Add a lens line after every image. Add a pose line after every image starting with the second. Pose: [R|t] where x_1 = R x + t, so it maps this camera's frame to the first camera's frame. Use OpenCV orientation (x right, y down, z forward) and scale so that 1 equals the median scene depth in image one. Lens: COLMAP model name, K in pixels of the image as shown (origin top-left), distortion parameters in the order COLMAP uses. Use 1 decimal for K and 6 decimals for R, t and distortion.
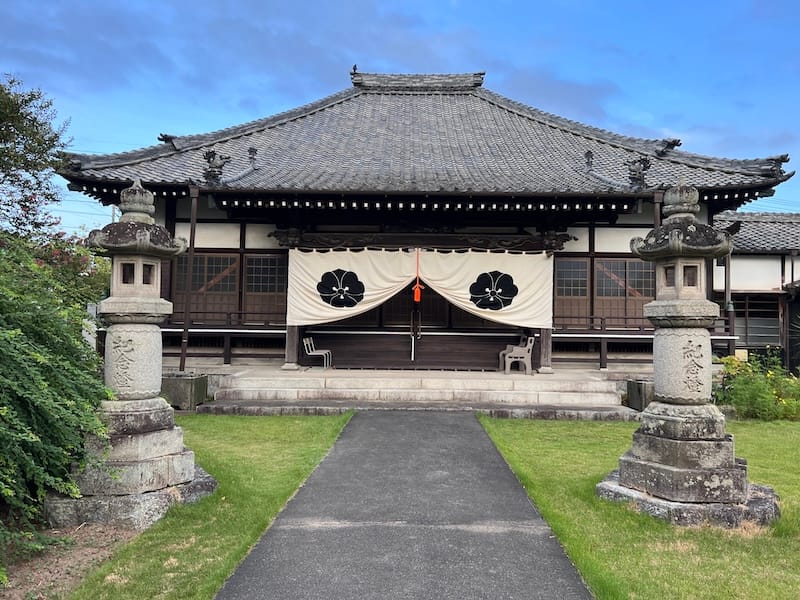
lens RADIAL K [[603.9, 0, 400.0], [0, 603.9, 300.0], [0, 0, 1]] dist [0.071417, -0.086602]
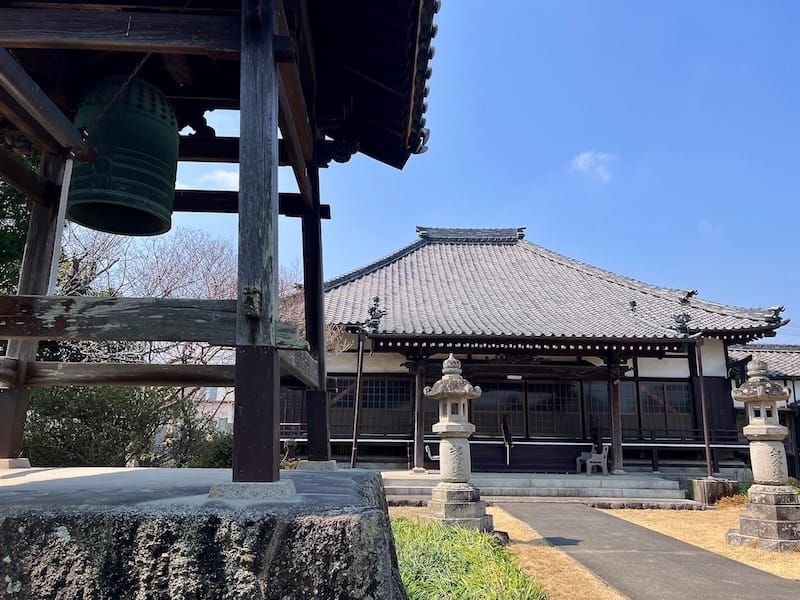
lens RADIAL K [[601.2, 0, 379.4], [0, 601.2, 301.2], [0, 0, 1]] dist [-0.005706, -0.011485]
pose [[0.999992, 0.003506, -0.001860, -0.301216], [-0.003775, 0.984941, -0.172848, -0.022564], [0.001226, 0.172853, 0.984947, -0.354988]]
